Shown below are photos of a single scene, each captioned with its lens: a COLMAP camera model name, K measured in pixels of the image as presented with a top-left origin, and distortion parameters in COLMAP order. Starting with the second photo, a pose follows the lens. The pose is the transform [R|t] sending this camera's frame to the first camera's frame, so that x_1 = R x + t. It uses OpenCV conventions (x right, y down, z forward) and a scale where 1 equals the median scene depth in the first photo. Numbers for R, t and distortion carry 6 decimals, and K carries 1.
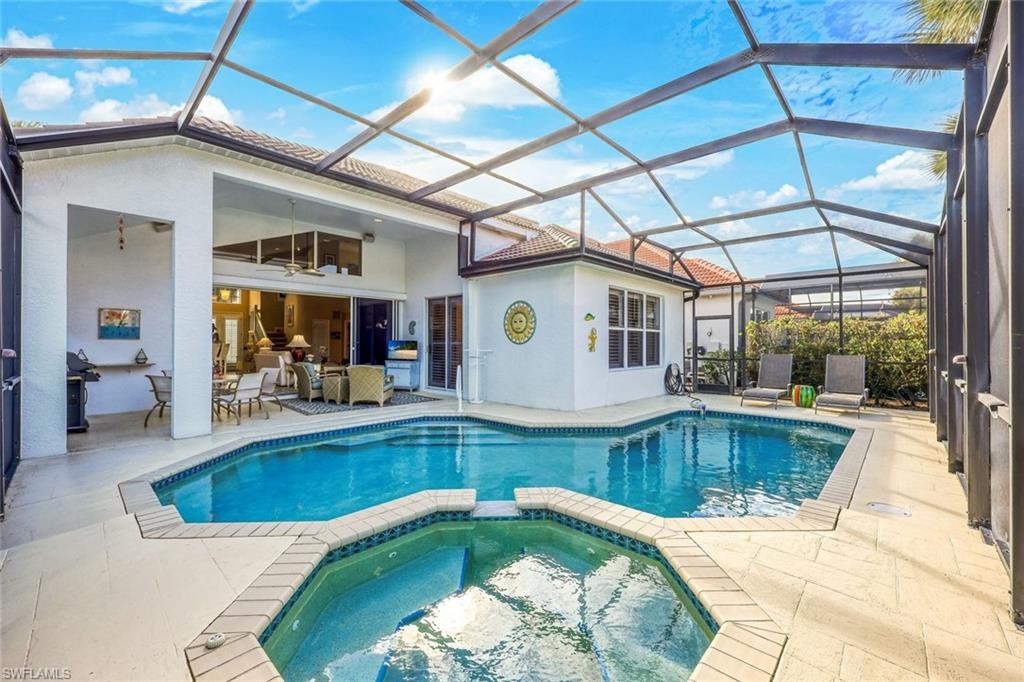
lens RADIAL K [[413.1, 0, 512.1], [0, 413.1, 339.7], [0, 0, 1]] dist [0.000066, -0.000973]
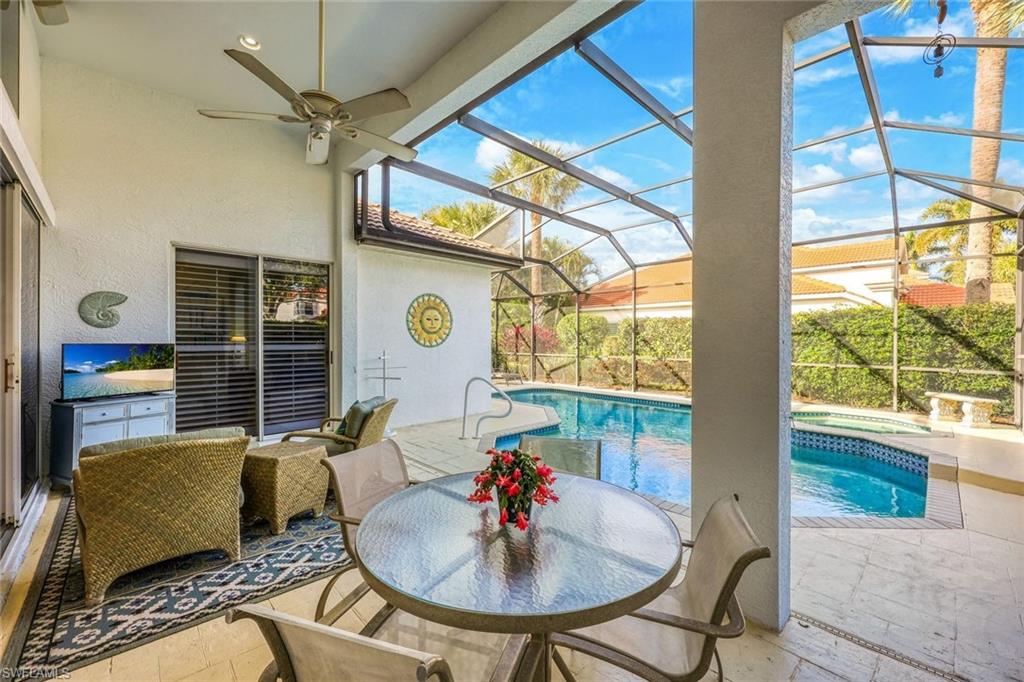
lens RADIAL K [[413.1, 0, 512.0], [0, 413.1, 339.8], [0, 0, 1]] dist [0.000066, -0.000973]
pose [[0.045222, -0.002689, 0.998973, -0.781658], [-0.005220, 0.999982, 0.002928, -0.006621], [-0.998963, -0.005347, 0.045207, 0.801342]]
